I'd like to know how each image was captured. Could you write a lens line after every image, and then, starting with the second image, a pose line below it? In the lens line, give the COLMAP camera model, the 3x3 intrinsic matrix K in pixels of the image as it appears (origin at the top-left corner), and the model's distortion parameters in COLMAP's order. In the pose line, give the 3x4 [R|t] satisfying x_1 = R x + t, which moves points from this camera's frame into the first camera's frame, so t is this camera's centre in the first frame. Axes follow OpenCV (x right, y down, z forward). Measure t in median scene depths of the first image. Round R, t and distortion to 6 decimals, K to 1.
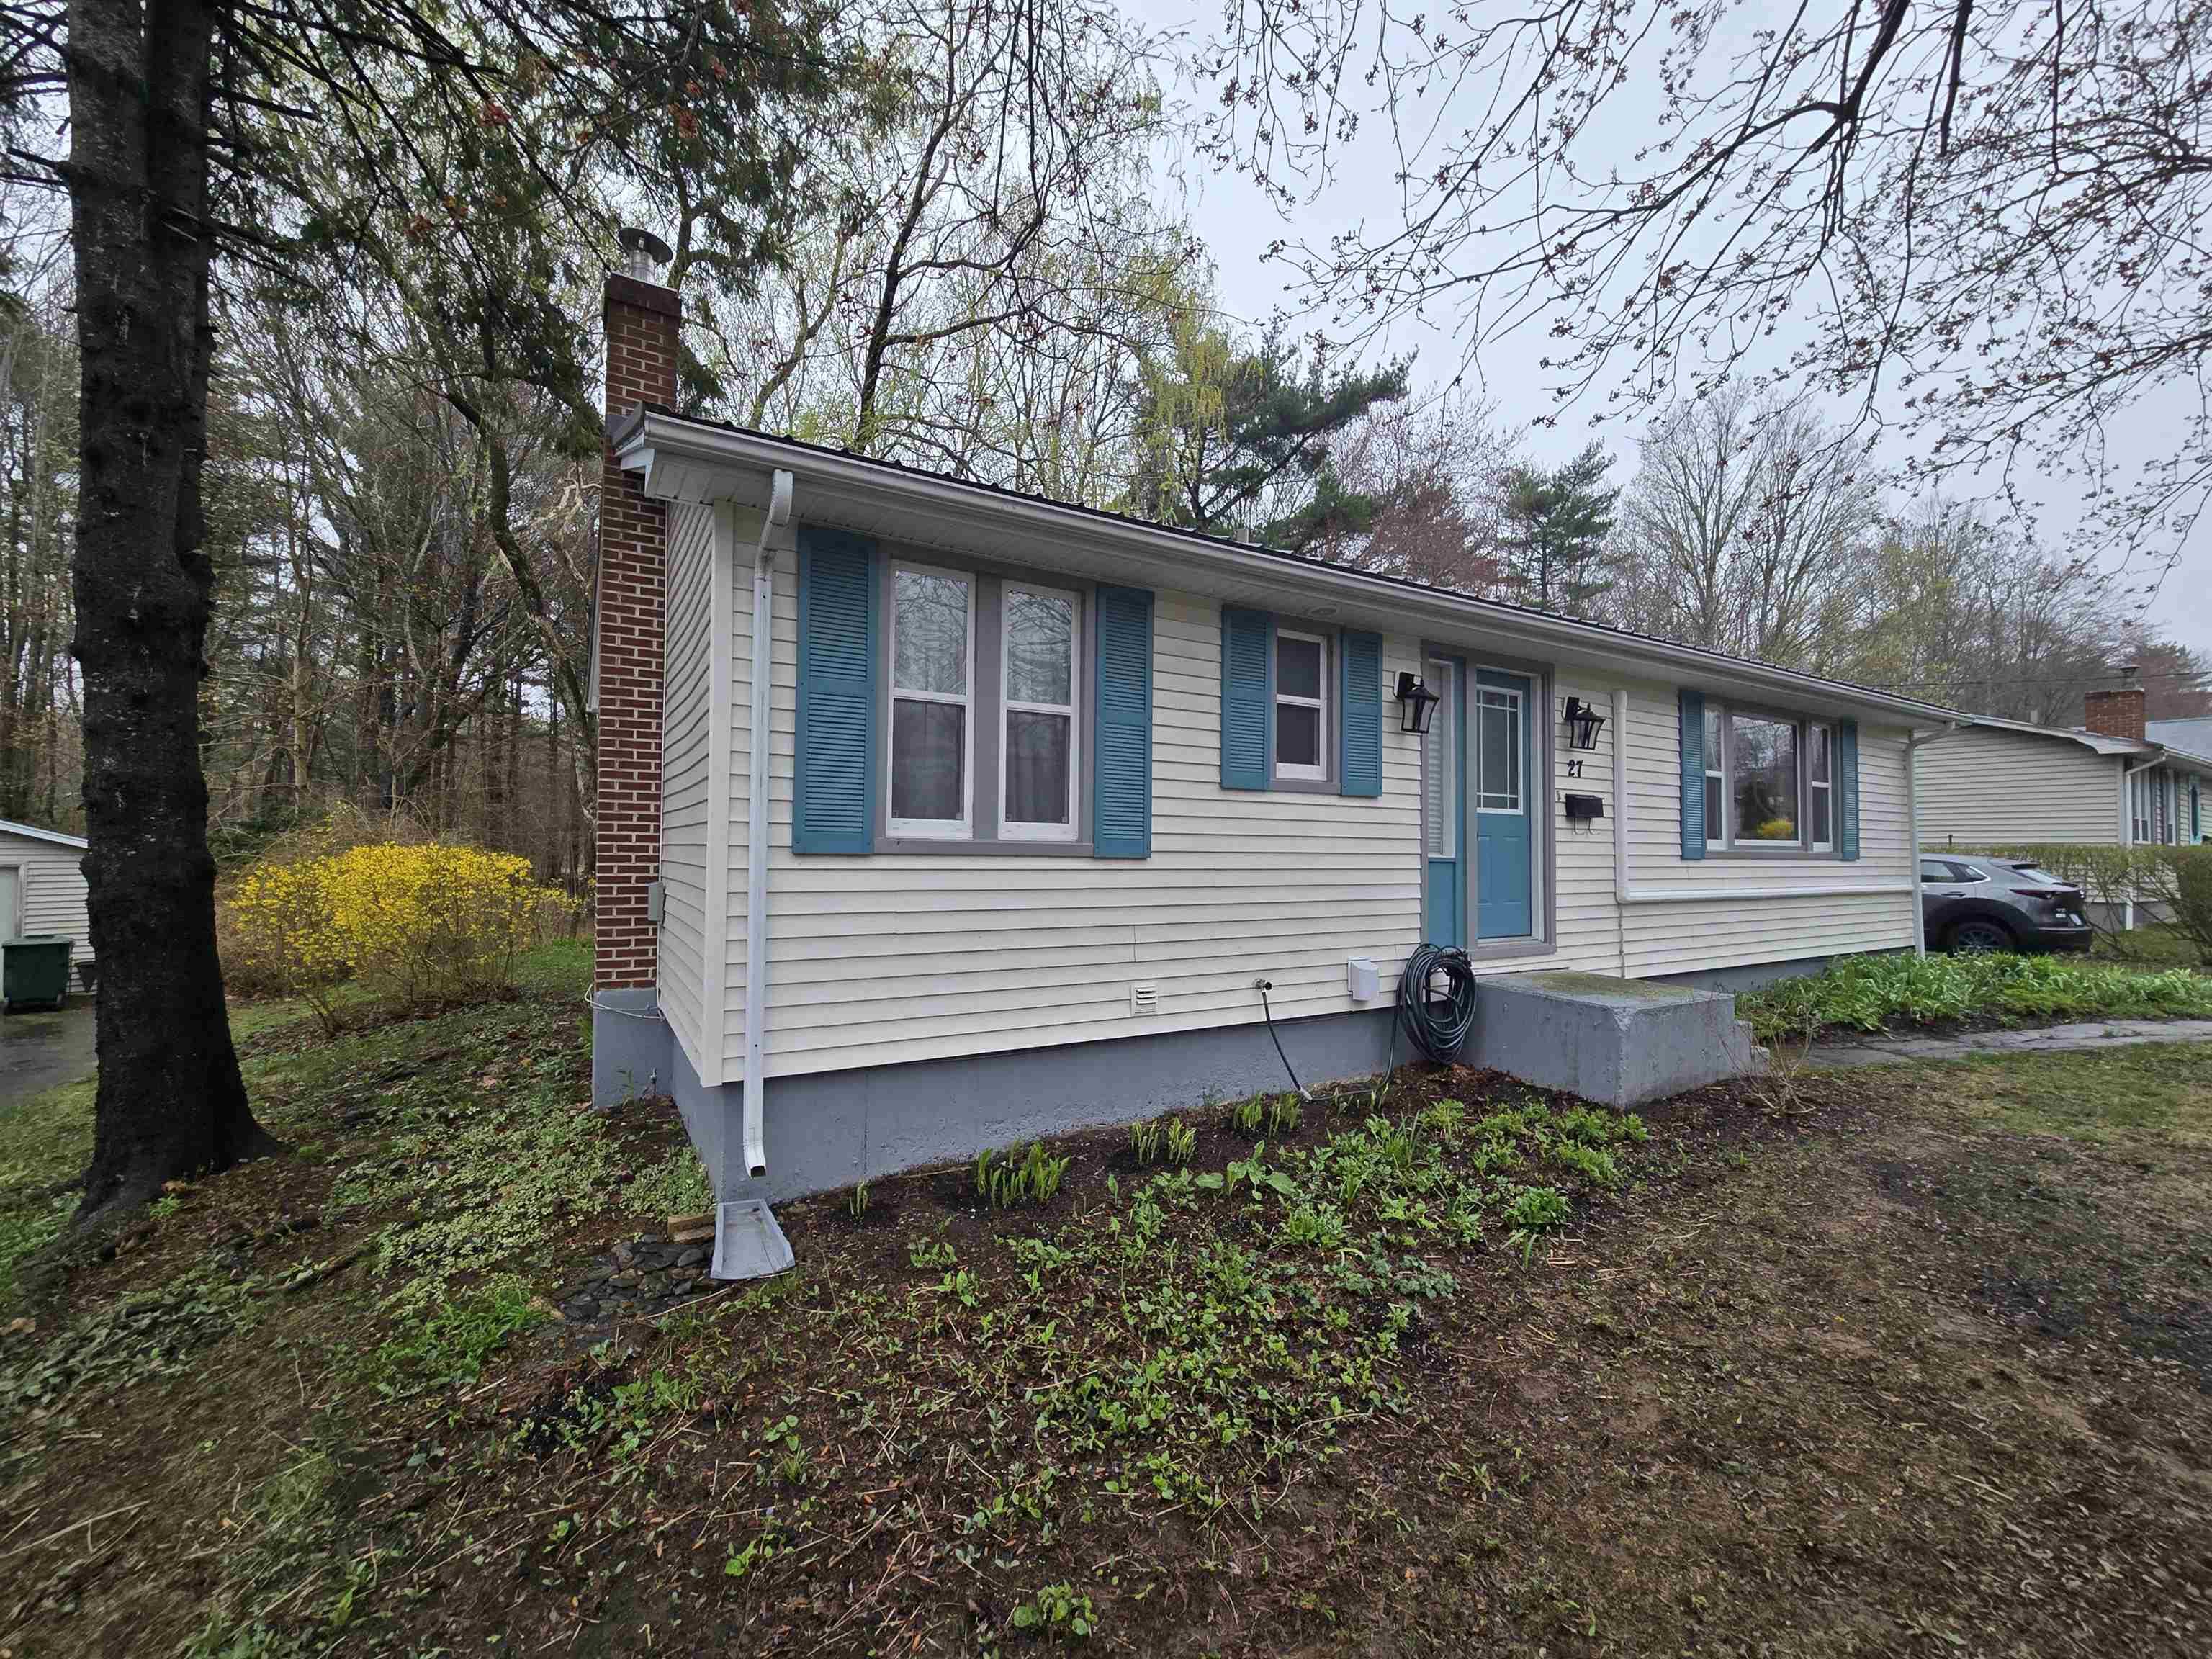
lens RADIAL K [[892.9, 0, 1093.9], [0, 892.9, 827.0], [0, 0, 1]] dist [0.001590, 0.000342]
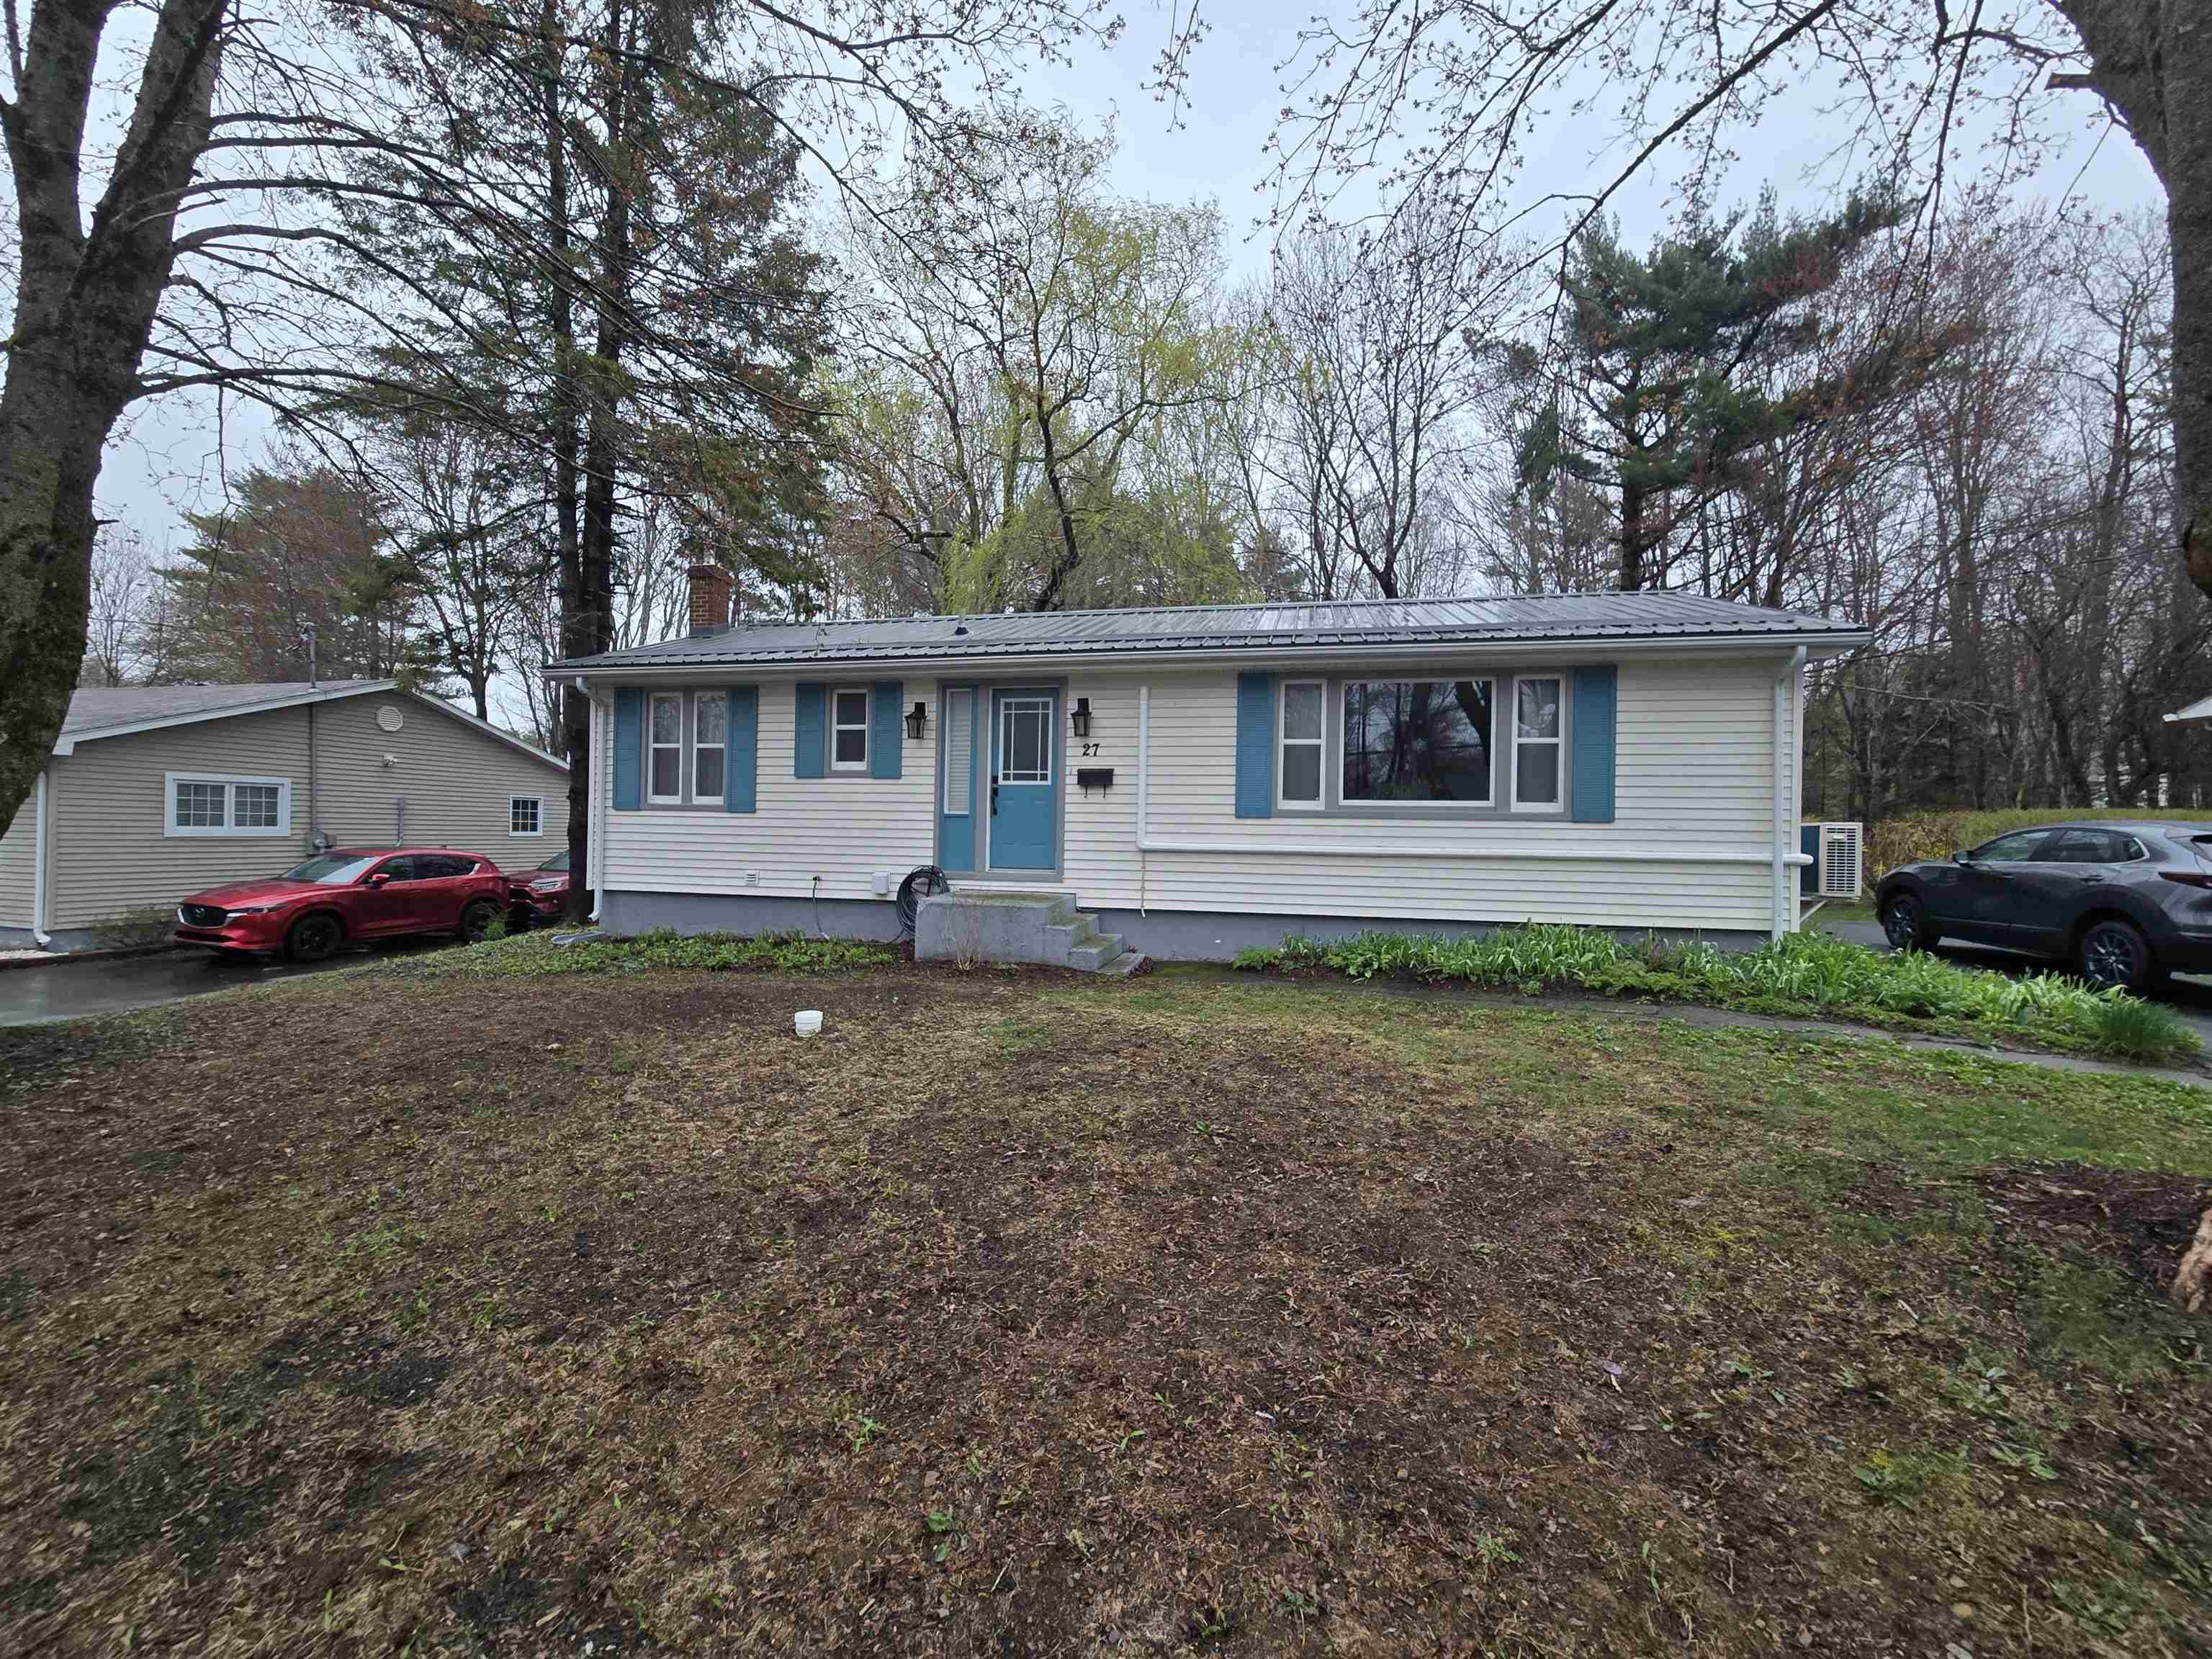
lens RADIAL K [[892.9, 0, 1093.9], [0, 892.9, 827.0], [0, 0, 1]] dist [0.001590, 0.000342]
pose [[0.729999, -0.000882, -0.683448, 1.593919], [0.007569, 0.999948, 0.006795, 0.047149], [0.683407, -0.010133, 0.729968, 0.006552]]
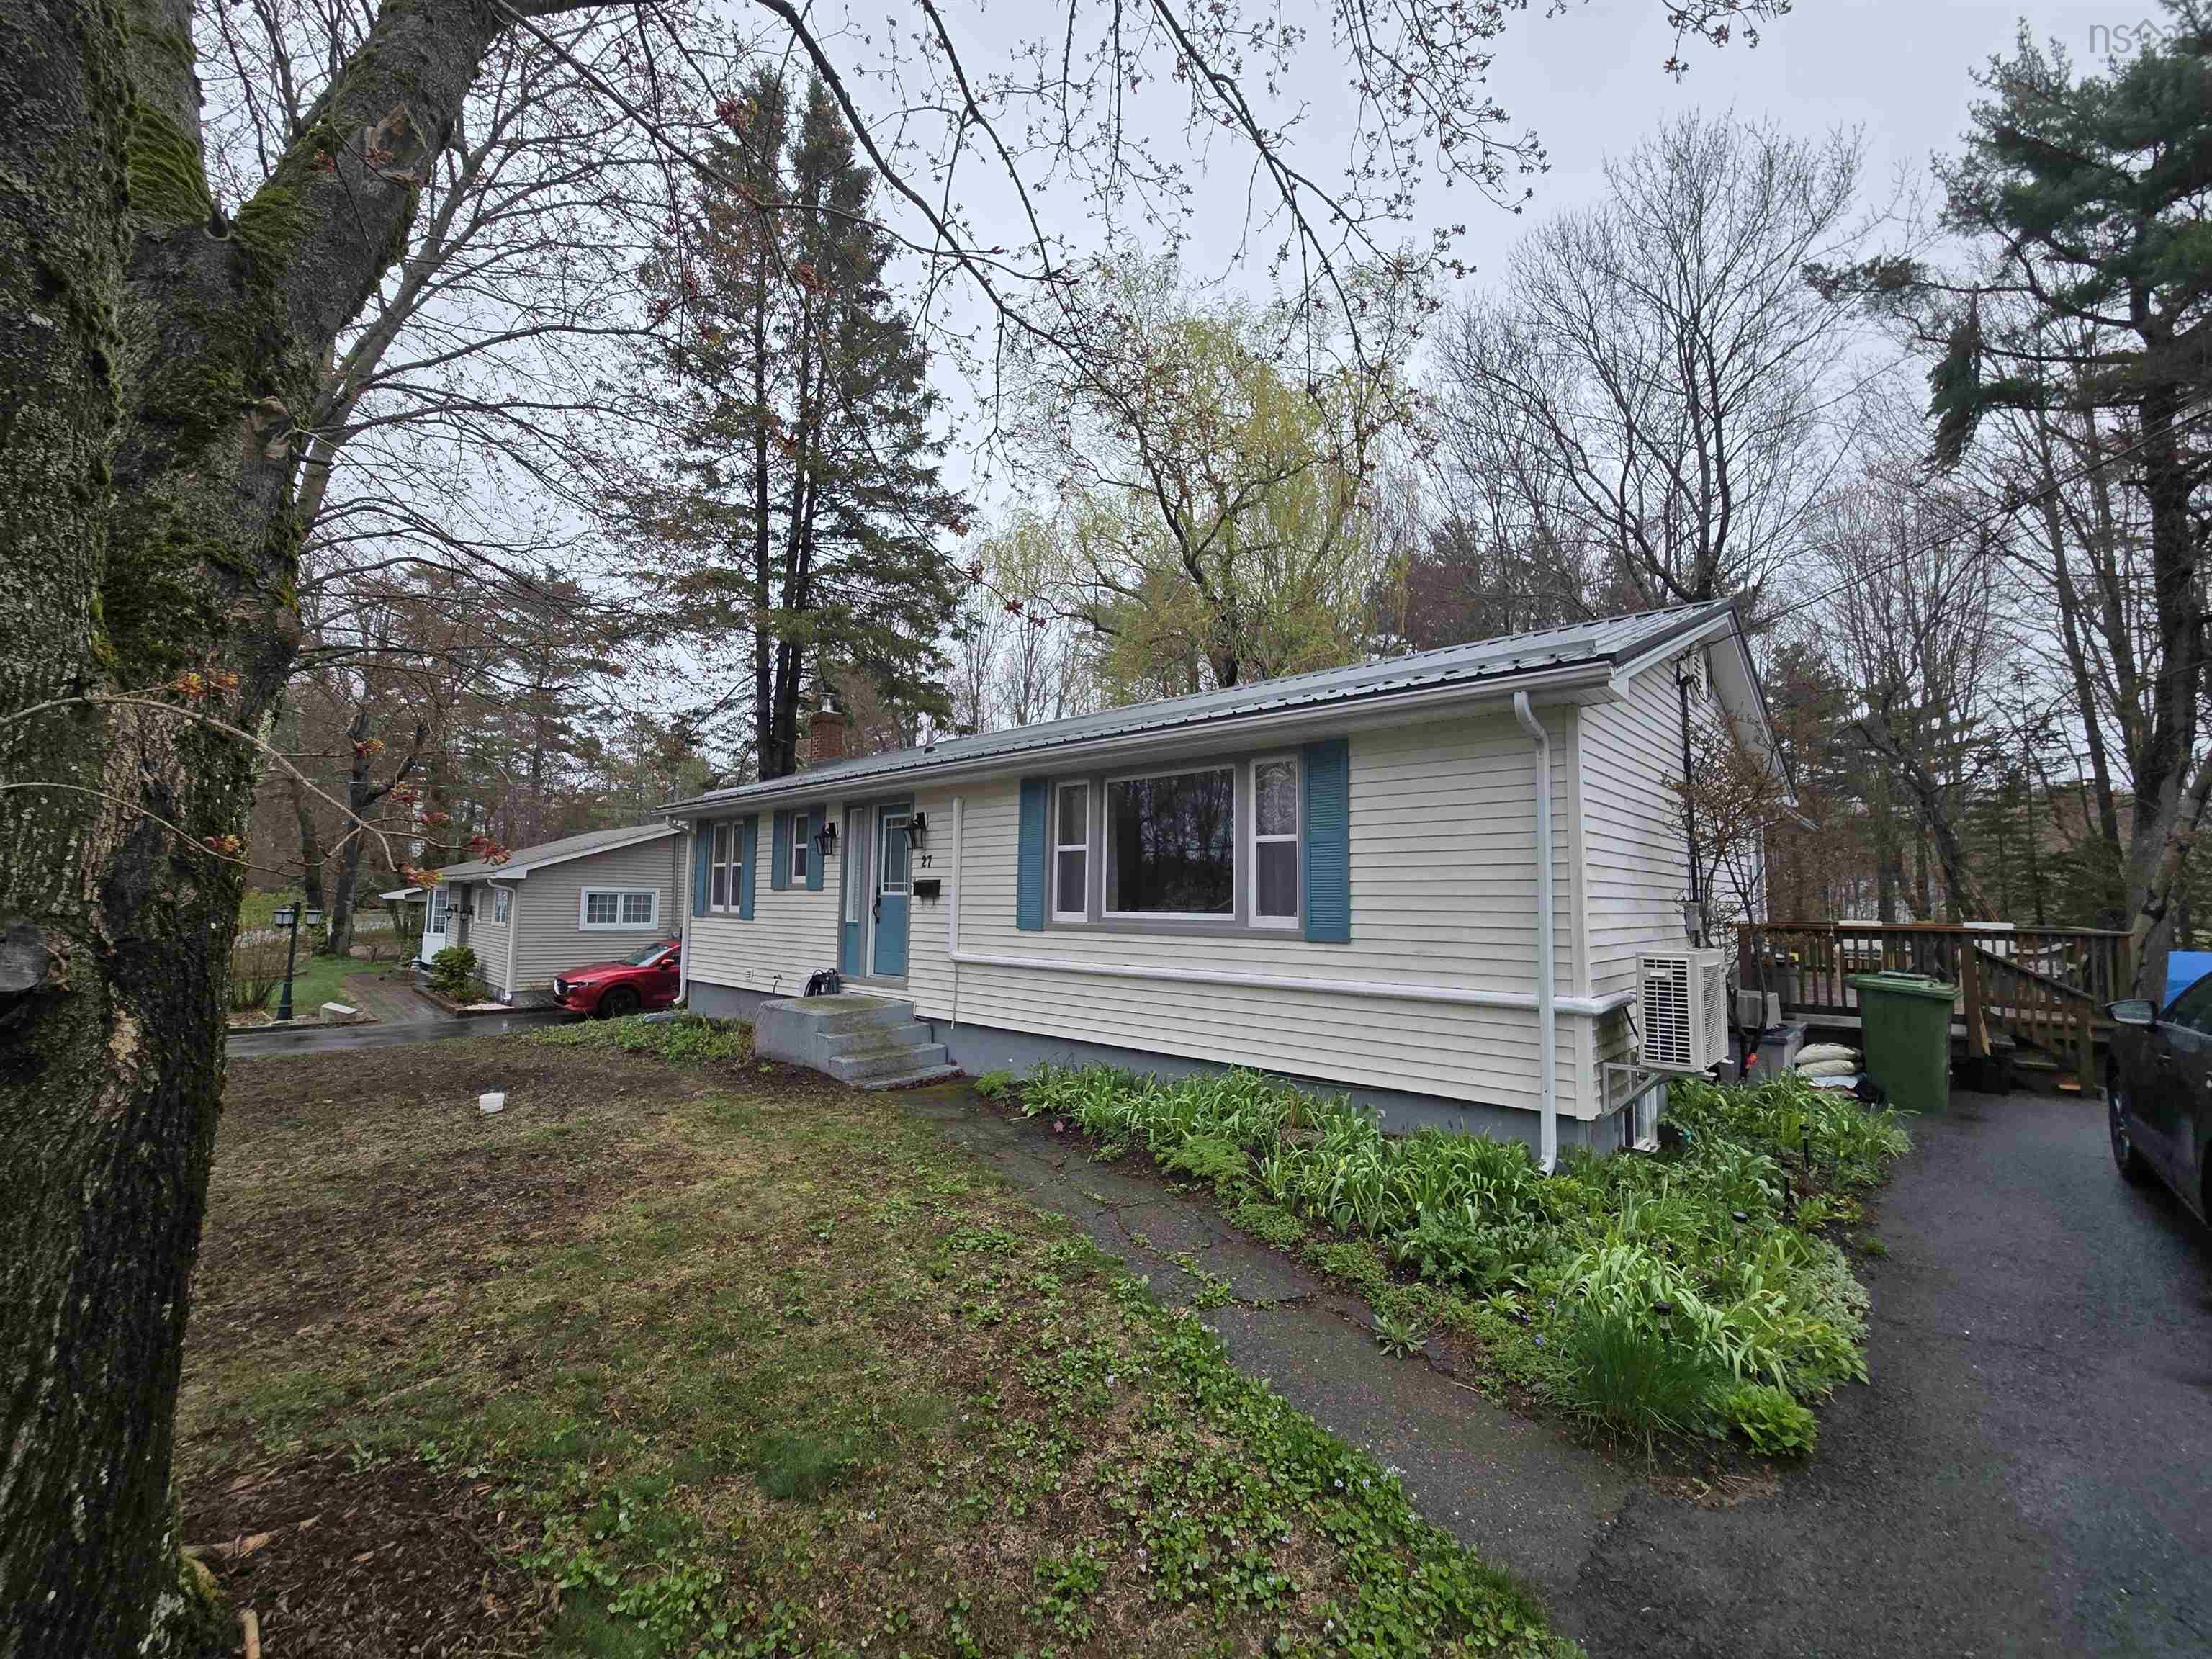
lens RADIAL K [[892.9, 0, 1093.9], [0, 892.9, 827.0], [0, 0, 1]] dist [0.001590, 0.000342]
pose [[0.290739, -0.091928, -0.952376, 2.123380], [0.010565, 0.995622, -0.092877, 0.015439], [0.956744, 0.016941, 0.290437, 0.910541]]
